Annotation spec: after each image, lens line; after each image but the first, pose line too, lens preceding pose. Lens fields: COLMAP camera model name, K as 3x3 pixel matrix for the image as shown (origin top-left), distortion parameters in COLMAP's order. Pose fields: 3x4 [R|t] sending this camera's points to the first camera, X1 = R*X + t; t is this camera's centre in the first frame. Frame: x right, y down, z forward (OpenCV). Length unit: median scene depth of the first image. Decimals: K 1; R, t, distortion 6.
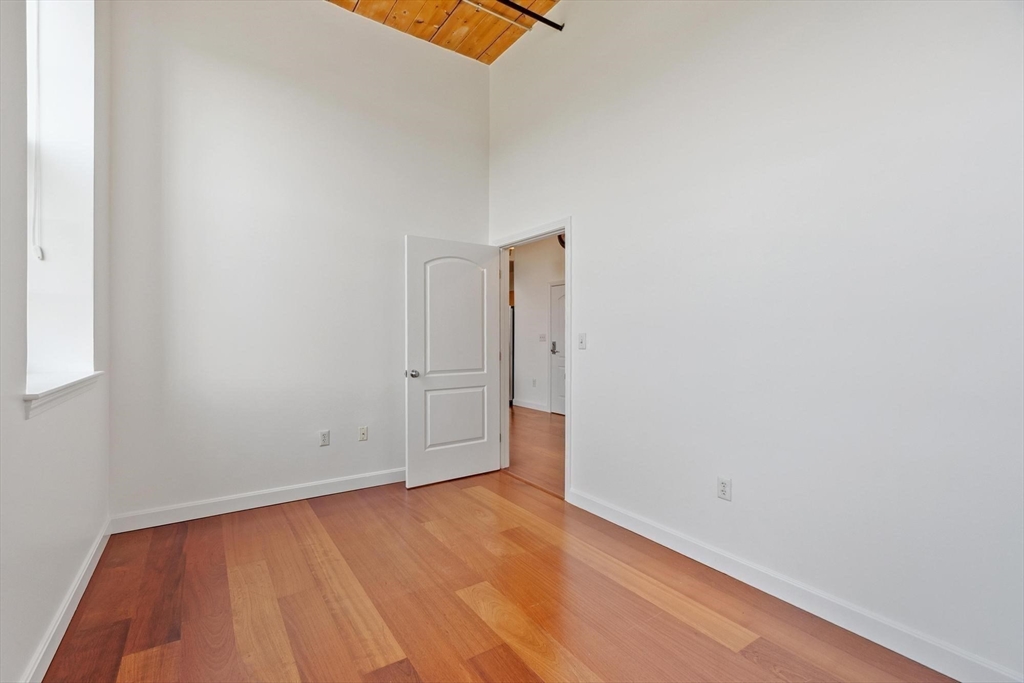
lens RADIAL K [[445.6, 0, 487.1], [0, 445.6, 344.6], [0, 0, 1]] dist [-0.000950, -0.000738]
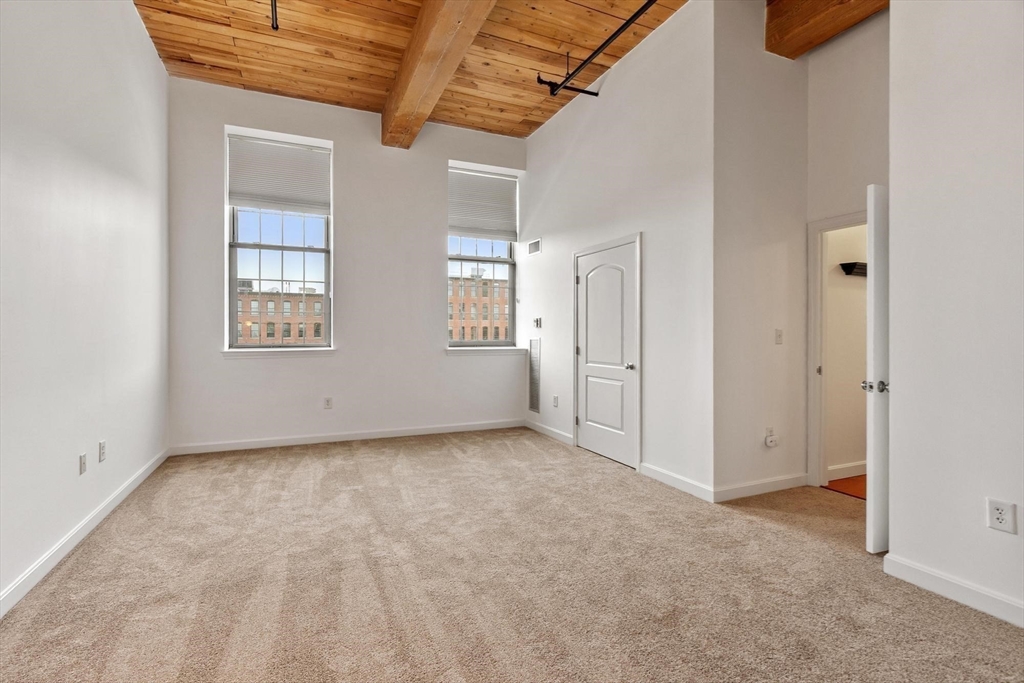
lens RADIAL K [[445.6, 0, 487.1], [0, 445.6, 344.6], [0, 0, 1]] dist [-0.000950, -0.000738]
pose [[-0.182742, 0.021844, -0.982918, 1.348186], [-0.018275, 0.999505, 0.025610, -0.013619], [0.982991, 0.022643, -0.182253, 1.105365]]
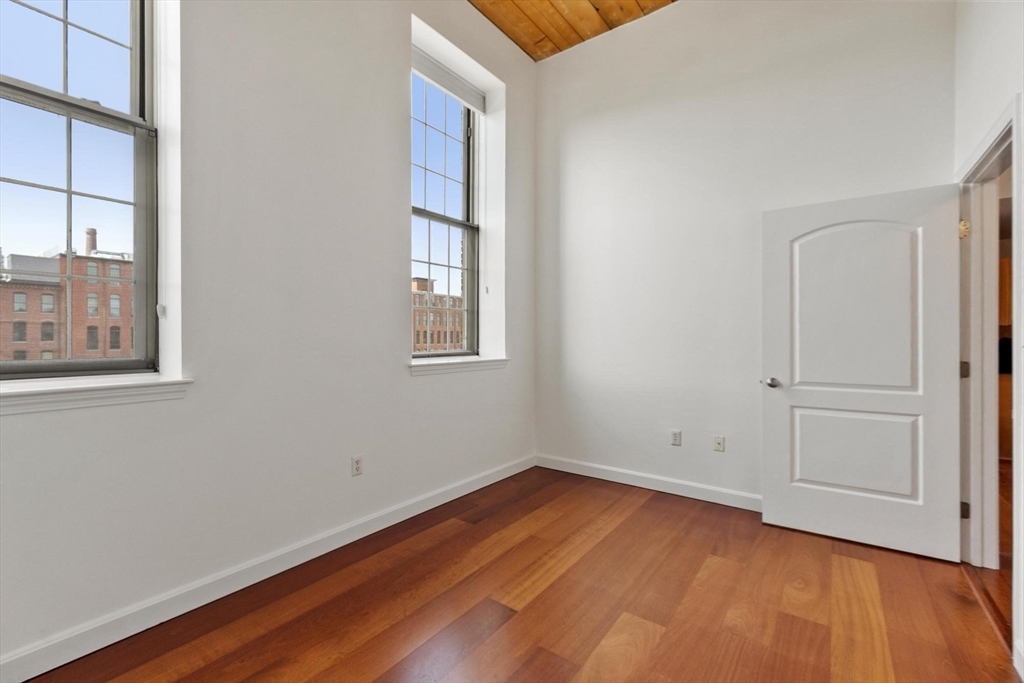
lens RADIAL K [[445.6, 0, 487.1], [0, 445.6, 344.6], [0, 0, 1]] dist [-0.000950, -0.000738]
pose [[0.337304, 0.015365, -0.941270, 0.473019], [-0.016998, 0.999803, 0.010229, -0.002913], [0.941242, 0.012550, 0.337499, 0.280709]]
